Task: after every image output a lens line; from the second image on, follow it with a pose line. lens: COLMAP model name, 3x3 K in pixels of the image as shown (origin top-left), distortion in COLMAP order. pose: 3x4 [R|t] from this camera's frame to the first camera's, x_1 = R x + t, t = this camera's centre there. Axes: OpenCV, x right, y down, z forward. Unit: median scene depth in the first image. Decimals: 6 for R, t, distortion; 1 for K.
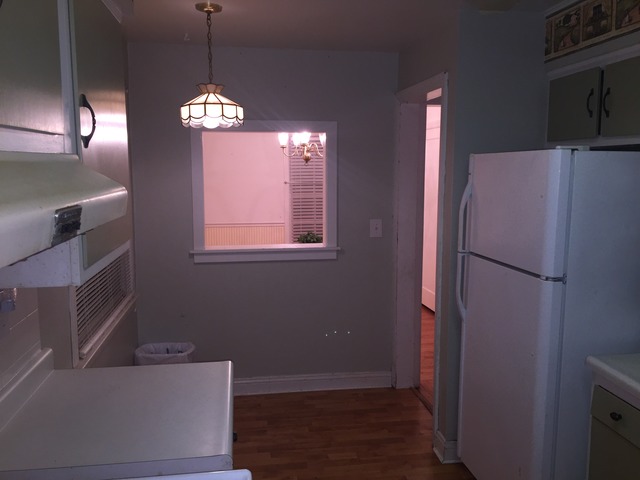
lens RADIAL K [[545.3, 0, 318.0], [0, 545.3, 235.7], [0, 0, 1]] dist [0.086304, -0.138083]
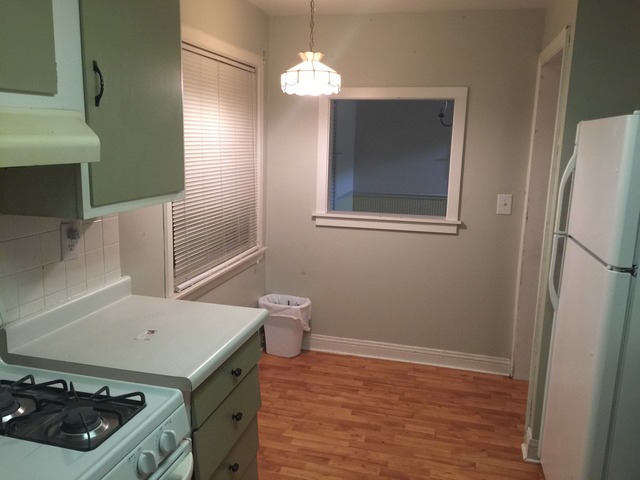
lens RADIAL K [[545.3, 0, 318.0], [0, 545.3, 235.7], [0, 0, 1]] dist [0.086304, -0.138083]
pose [[0.920523, 0.090522, -0.380058, 0.218778], [-0.072578, 0.995476, 0.061315, 0.006351], [0.383889, -0.028858, 0.922928, 0.025862]]
